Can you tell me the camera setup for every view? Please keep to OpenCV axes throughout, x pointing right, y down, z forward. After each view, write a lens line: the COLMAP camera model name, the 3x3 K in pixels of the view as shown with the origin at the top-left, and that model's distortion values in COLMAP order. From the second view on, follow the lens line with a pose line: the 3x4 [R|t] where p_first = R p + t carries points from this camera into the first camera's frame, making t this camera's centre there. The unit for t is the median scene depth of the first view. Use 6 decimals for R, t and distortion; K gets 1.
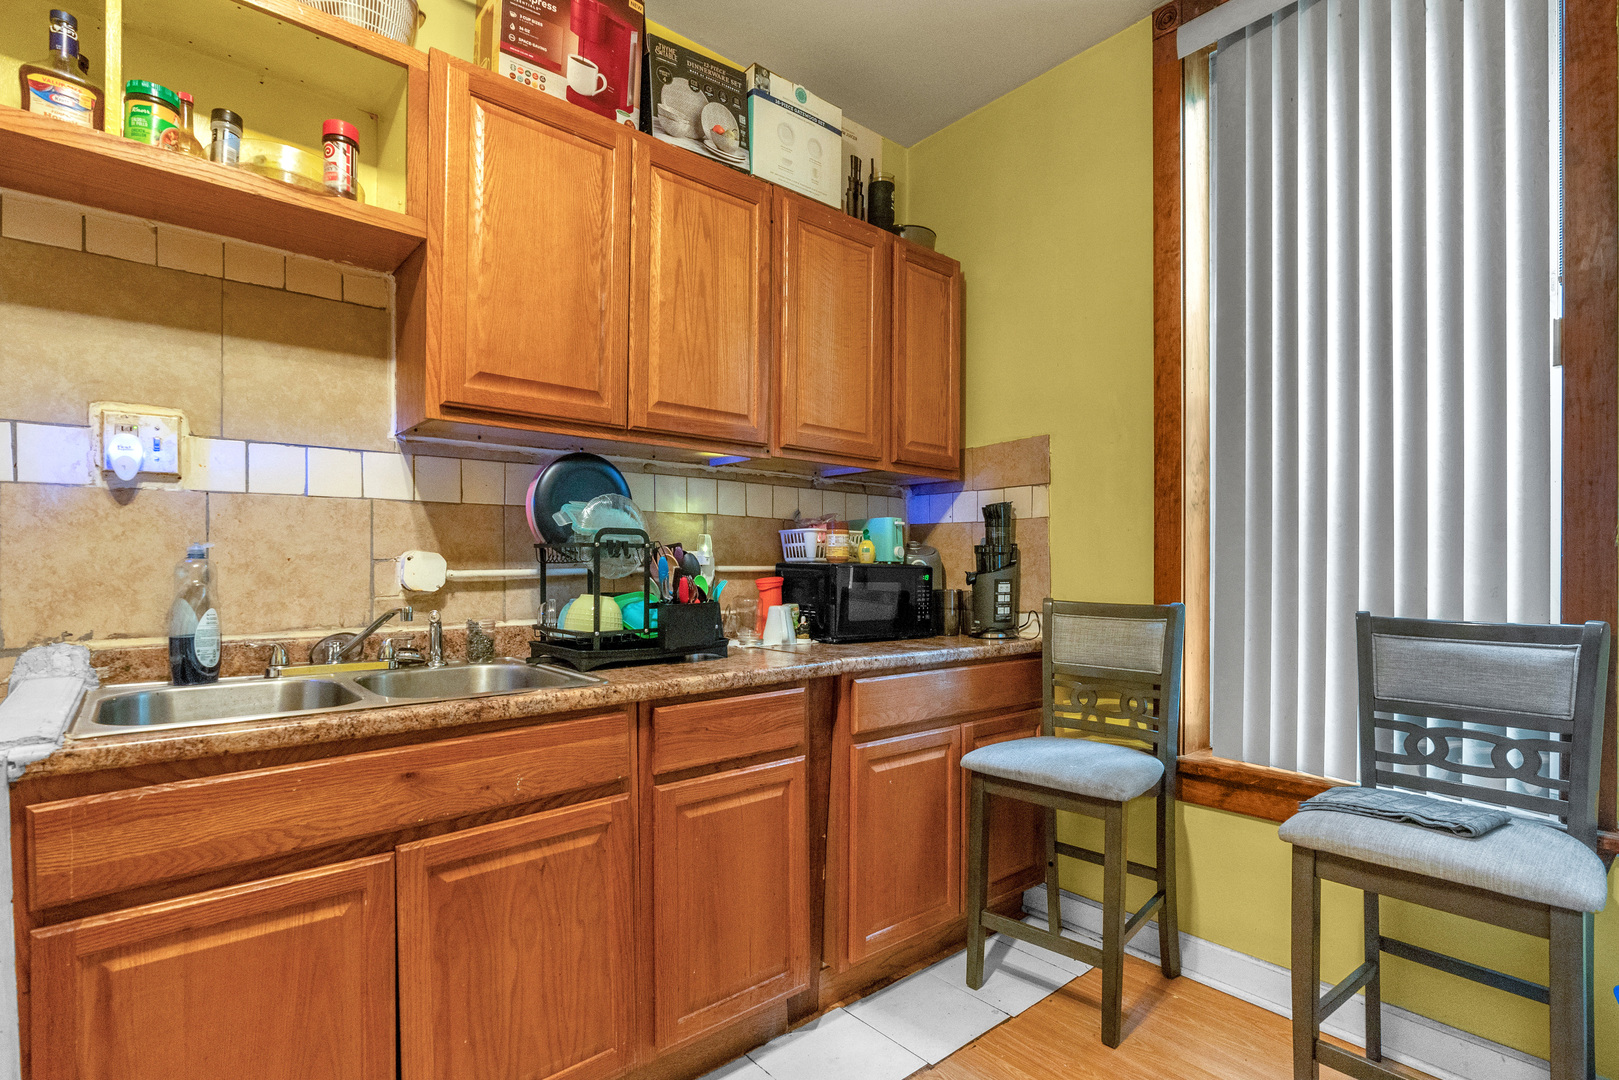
lens RADIAL K [[783.3, 0, 811.7], [0, 783.3, 553.5], [0, 0, 1]] dist [0.002392, 0.000678]
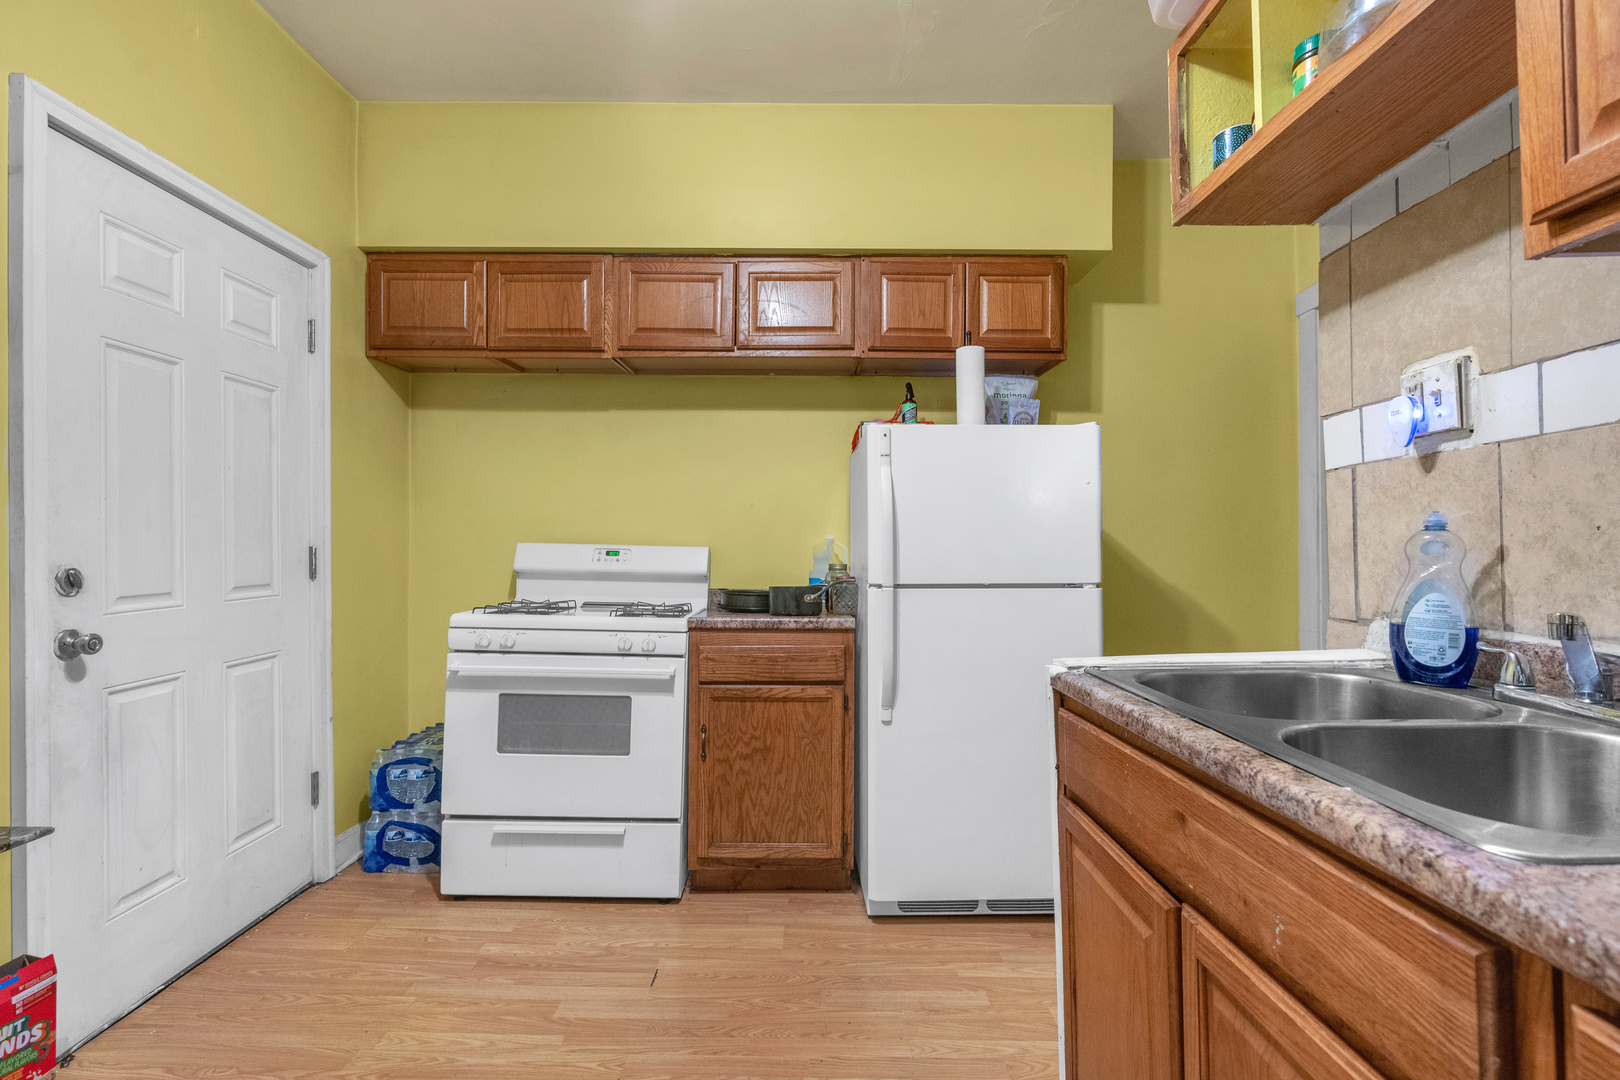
lens RADIAL K [[698.2, 0, 795.2], [0, 698.2, 537.5], [0, 0, 1]] dist [-0.001288, -0.000133]
pose [[-0.649647, -0.009280, -0.760179, 0.191150], [0.016510, 0.999517, -0.026311, 0.020458], [0.760057, -0.029643, -0.649181, 0.920862]]
